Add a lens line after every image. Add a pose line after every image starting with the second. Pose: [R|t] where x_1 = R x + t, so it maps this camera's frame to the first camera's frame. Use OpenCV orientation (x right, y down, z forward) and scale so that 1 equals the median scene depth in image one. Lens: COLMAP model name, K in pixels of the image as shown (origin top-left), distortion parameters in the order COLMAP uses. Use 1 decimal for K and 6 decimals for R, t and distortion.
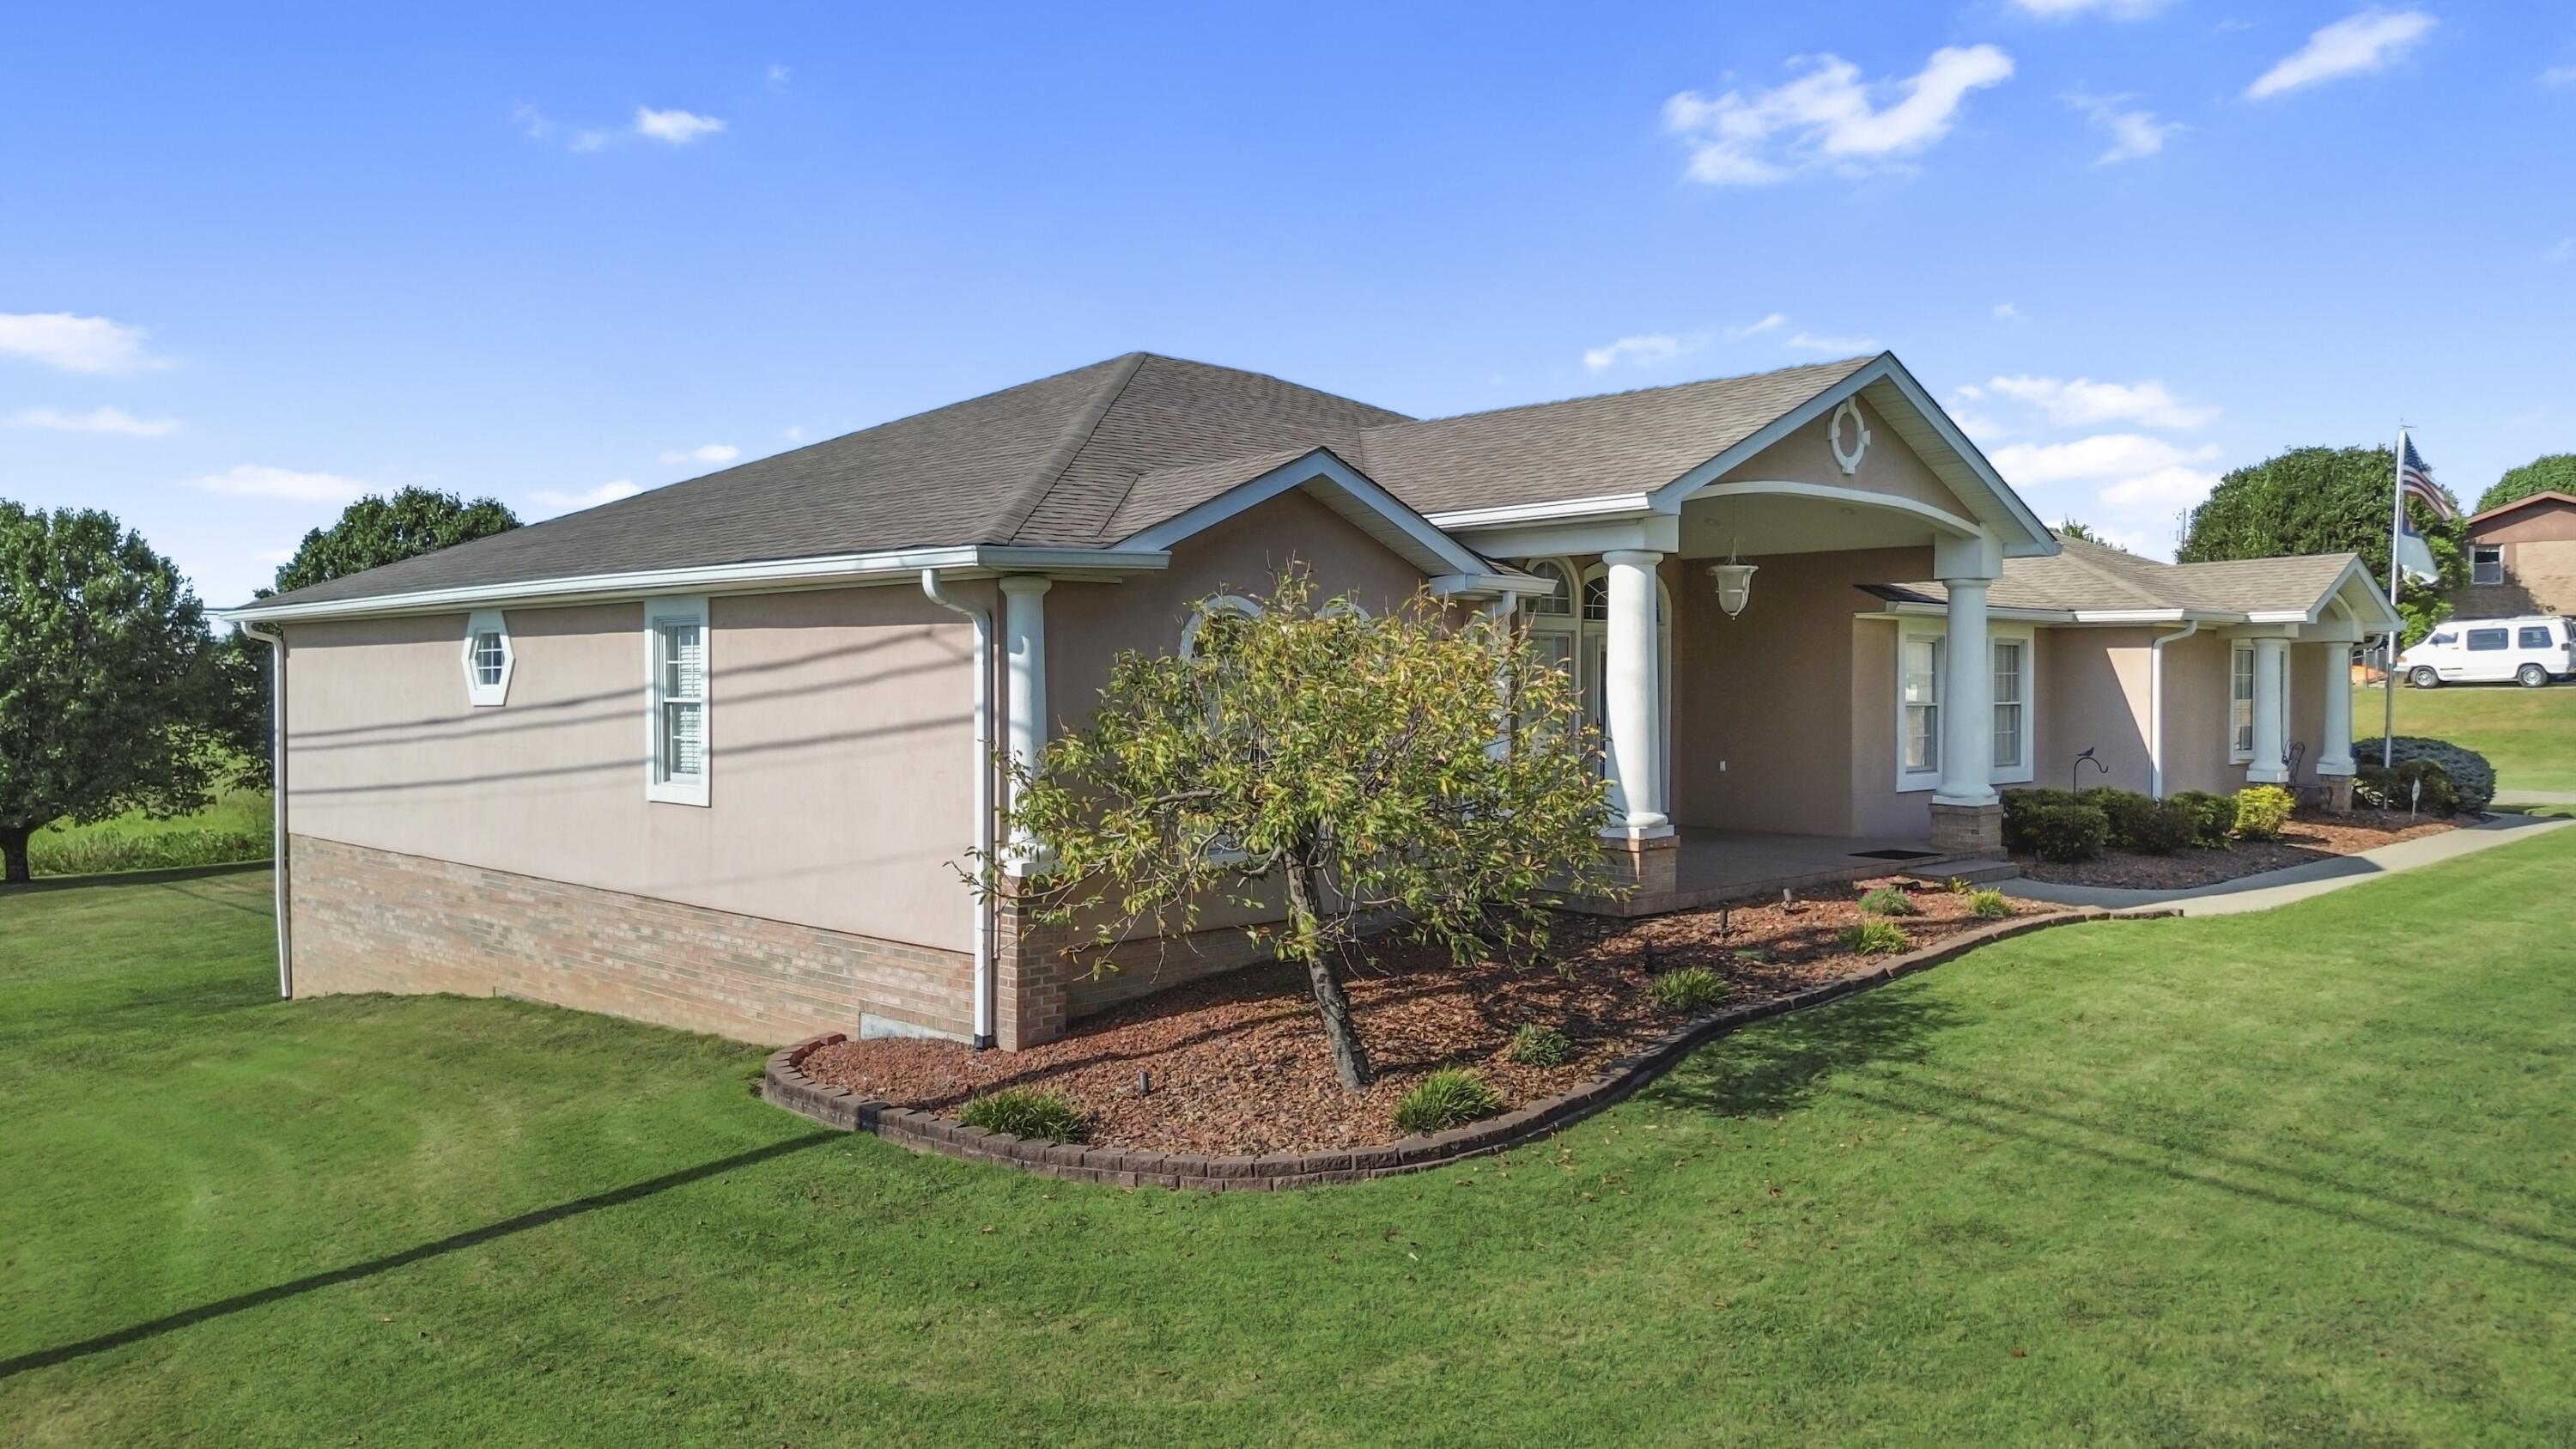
lens RADIAL K [[1865.5, 0, 1288.0], [0, 1865.5, 724.5], [0, 0, 1]] dist [0.047081, -0.001088]
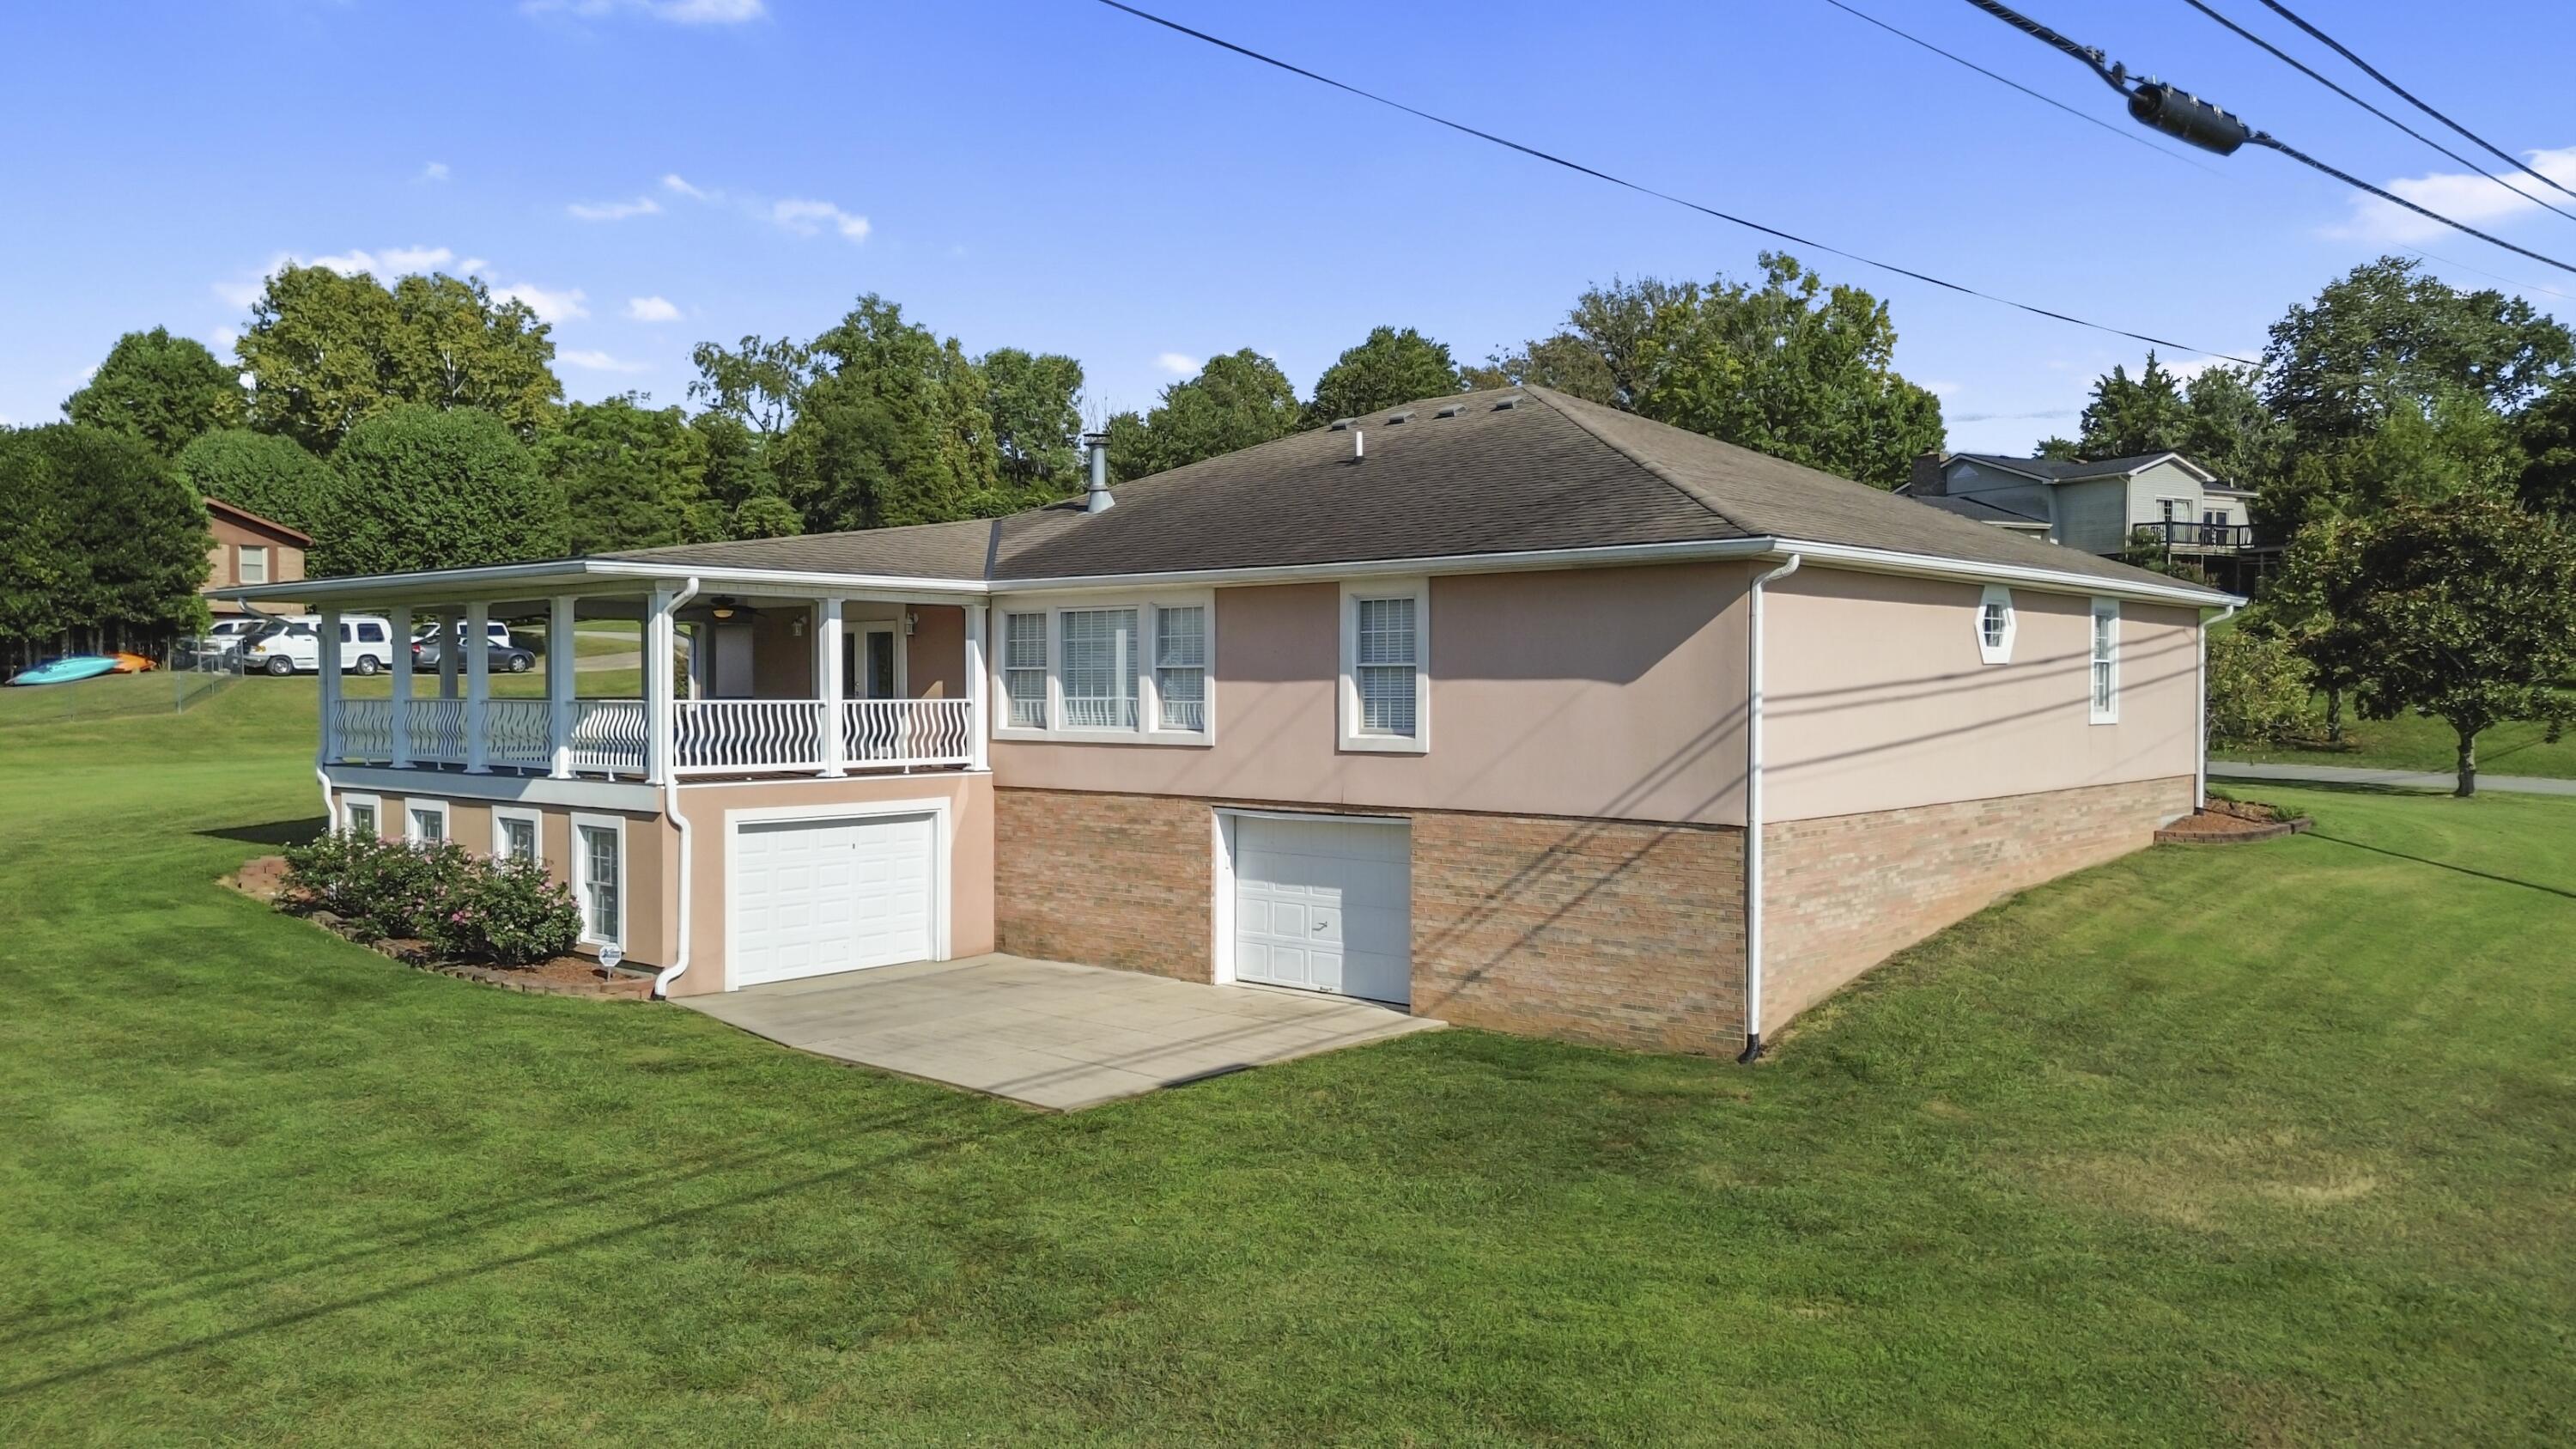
lens RADIAL K [[1865.5, 0, 1288.0], [0, 1865.5, 724.5], [0, 0, 1]] dist [0.047081, -0.001088]
pose [[-0.090545, -0.020474, 0.995682, -1.572047], [0.022308, 0.999496, 0.022581, -0.007864], [-0.995642, 0.024257, -0.090043, 1.543880]]
